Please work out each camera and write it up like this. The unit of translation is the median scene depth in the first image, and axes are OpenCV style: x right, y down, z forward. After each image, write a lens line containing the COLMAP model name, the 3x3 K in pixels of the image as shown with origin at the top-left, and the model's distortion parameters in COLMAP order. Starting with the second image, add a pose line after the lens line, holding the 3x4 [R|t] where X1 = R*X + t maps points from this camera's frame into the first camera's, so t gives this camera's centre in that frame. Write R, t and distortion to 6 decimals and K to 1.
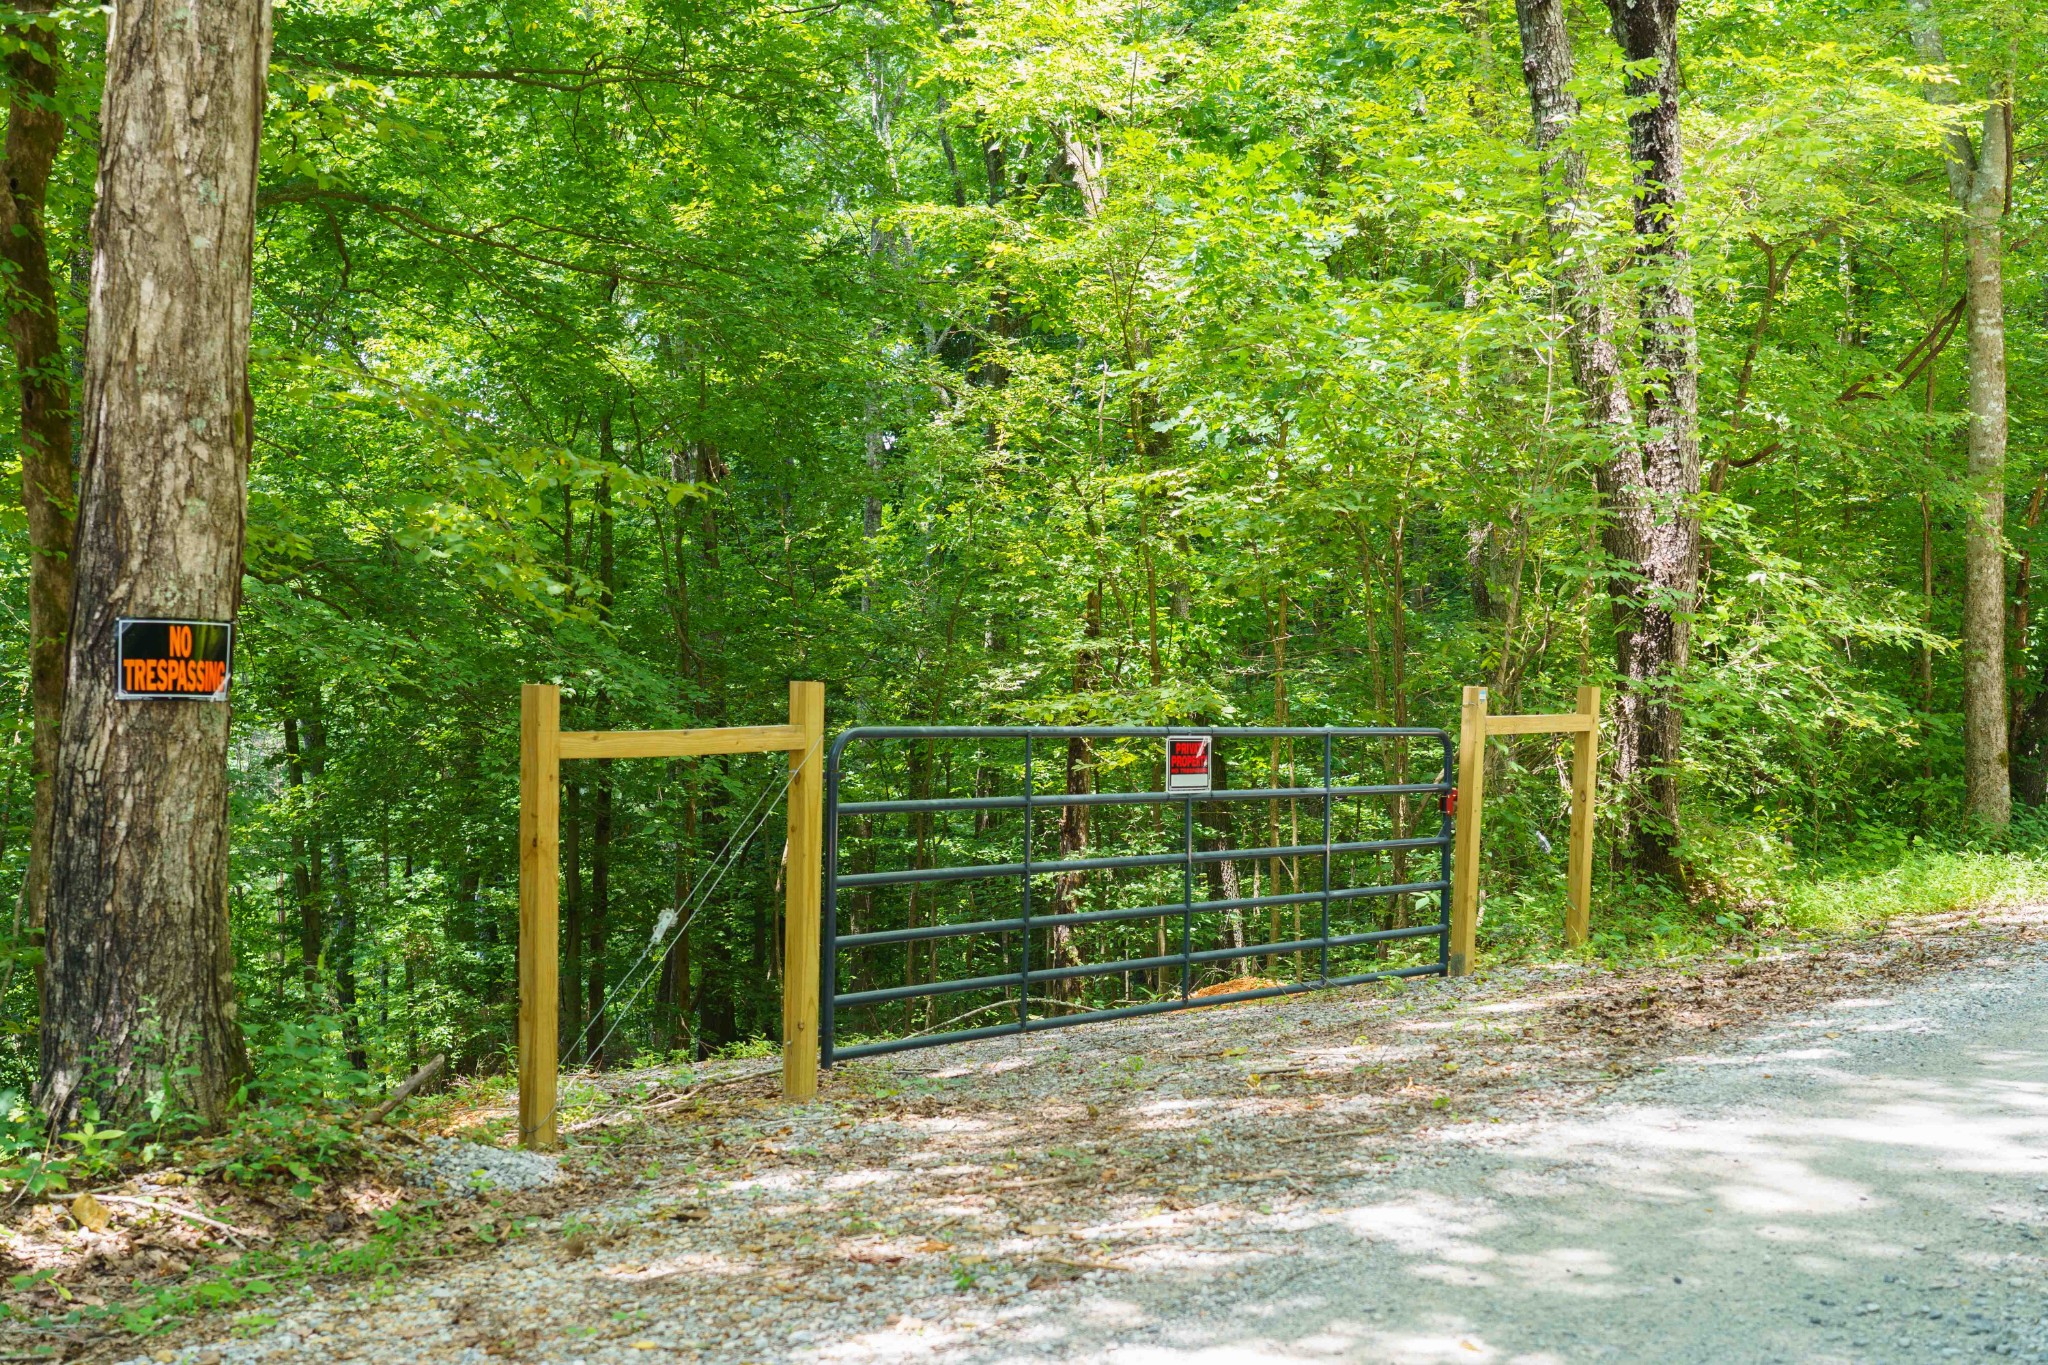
lens RADIAL K [[2656.6, 0, 1025.8], [0, 2656.6, 677.6], [0, 0, 1]] dist [0.058401, 0.000000]
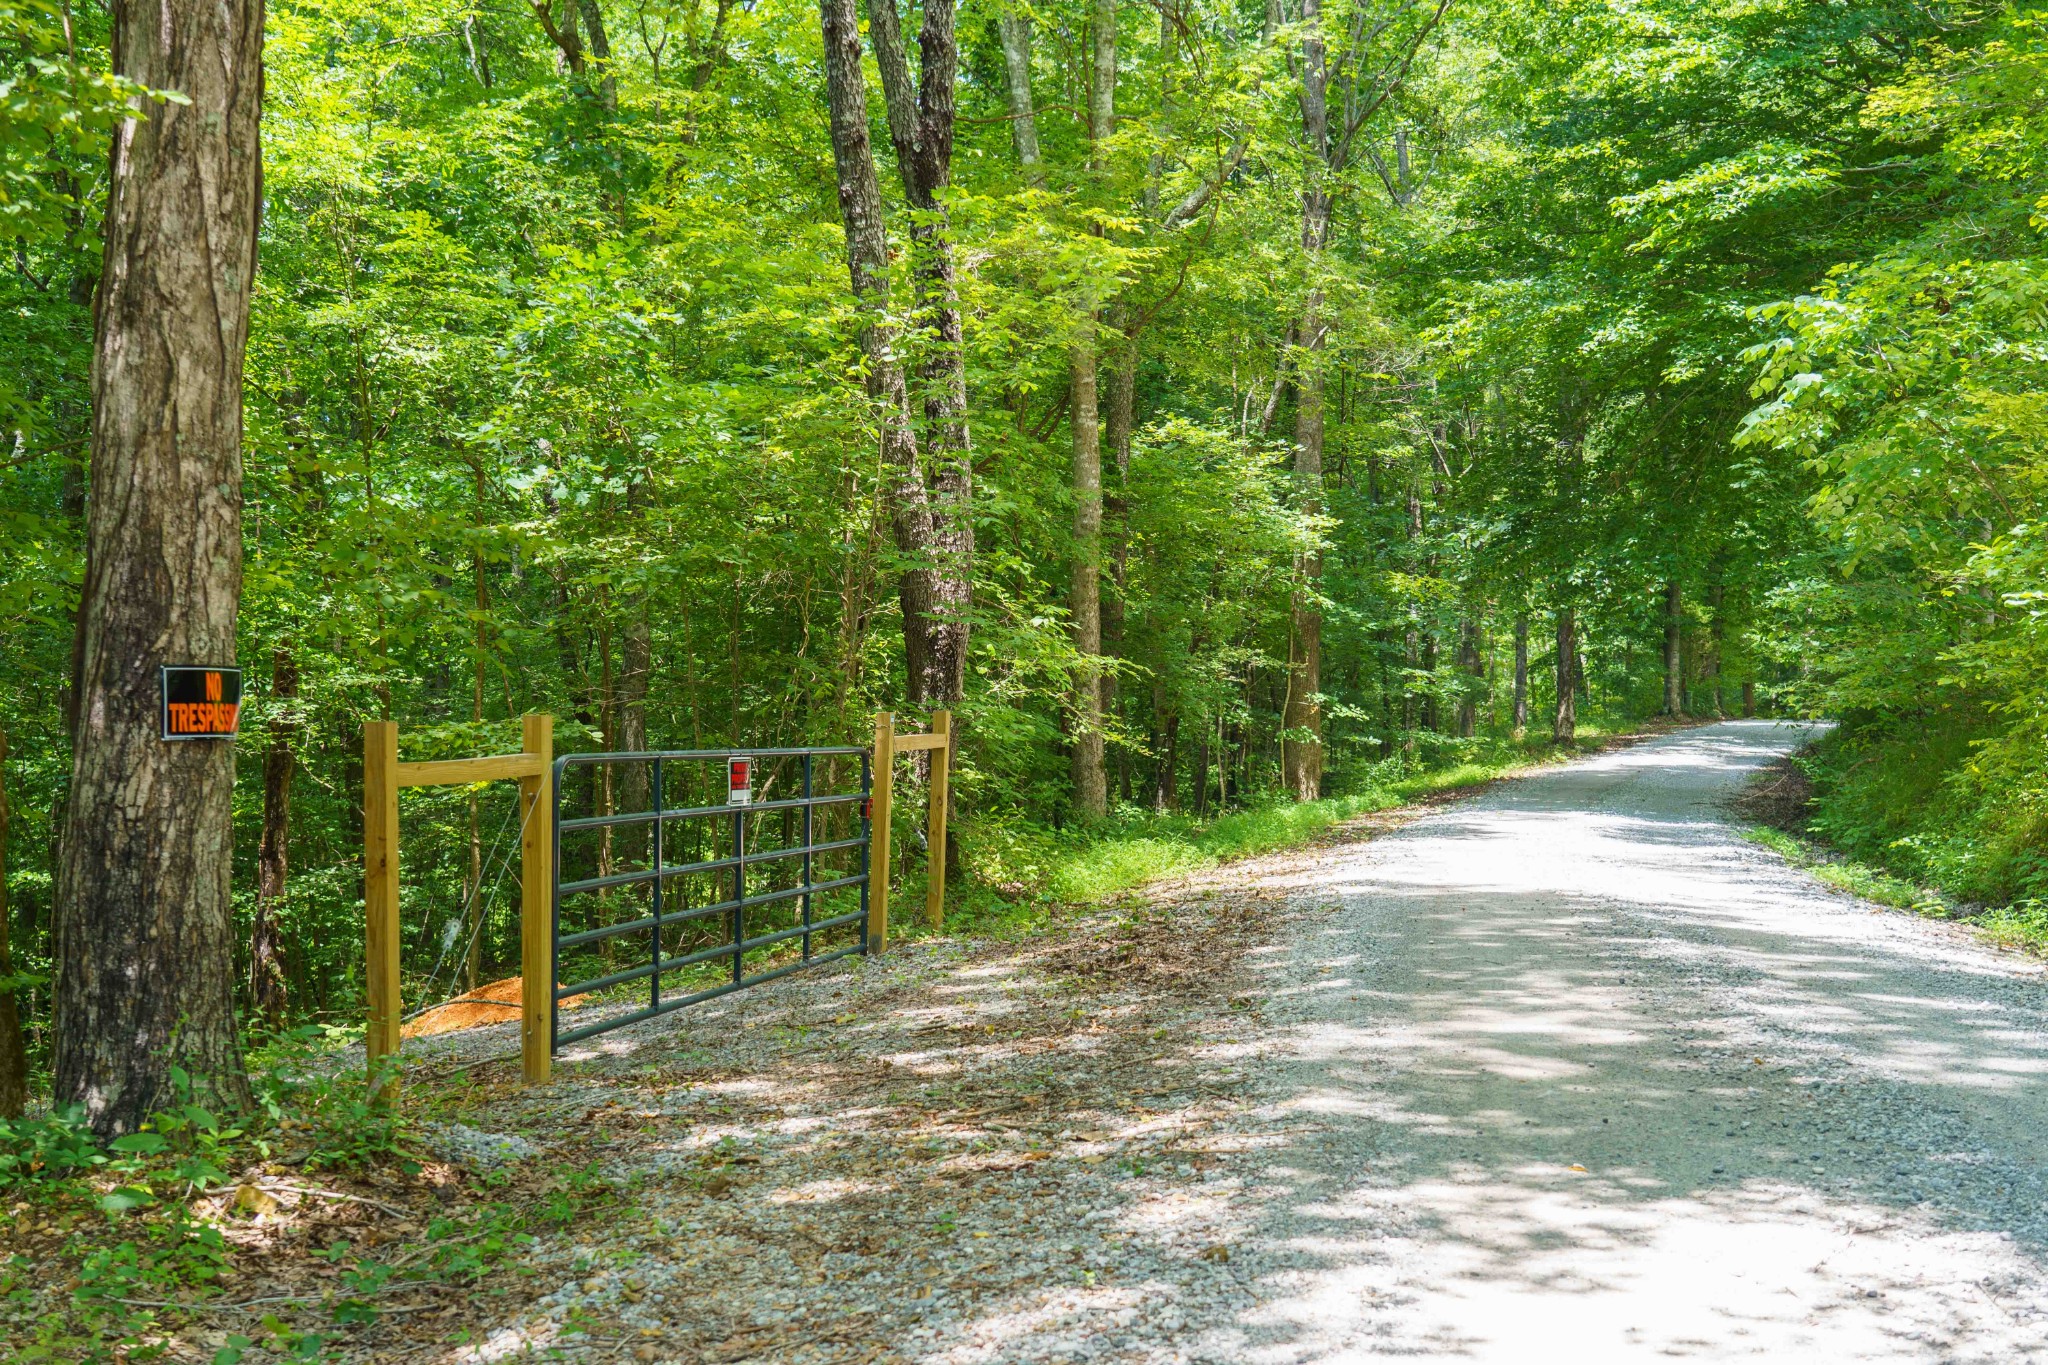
lens RADIAL K [[2452.2, 0, 1024.2], [0, 2452.2, 689.1], [0, 0, 1]] dist [-0.014028, 0.000000]
pose [[0.902663, -0.011558, 0.430192, -0.447058], [0.014289, 0.999893, -0.003119, -0.004635], [-0.430110, 0.008963, 0.902732, -0.050826]]
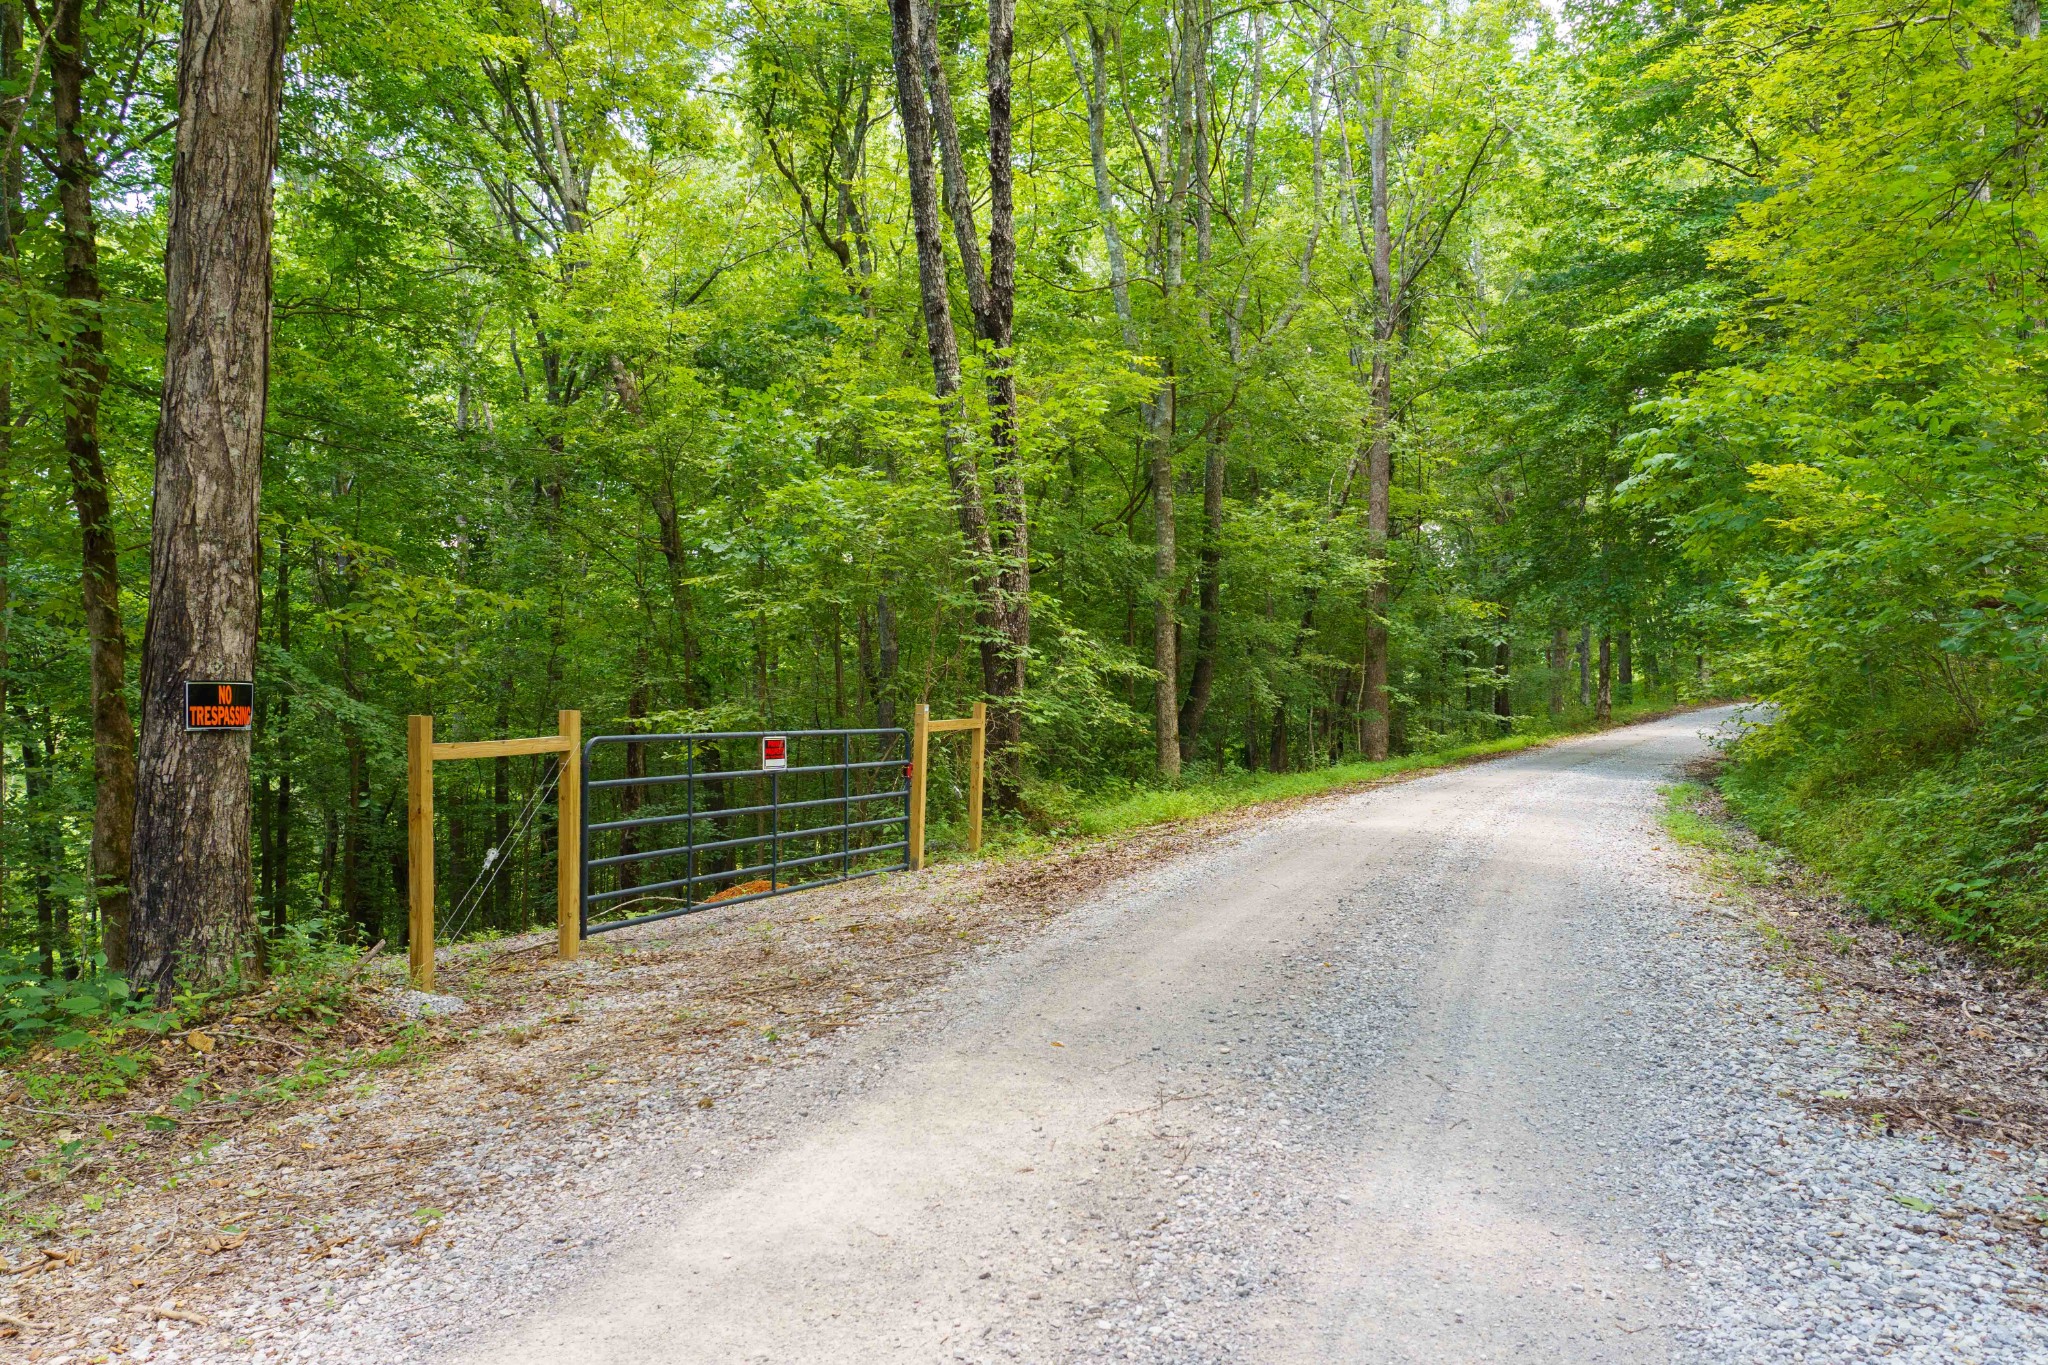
lens RADIAL K [[1674.2, 0, 1024.1], [0, 1674.2, 684.3], [0, 0, 1]] dist [0.018870, 0.011082]
pose [[0.959132, -0.013374, 0.282642, -0.137174], [0.014825, 0.999886, -0.002995, -0.009614], [-0.282570, 0.007063, 0.959221, -0.129194]]
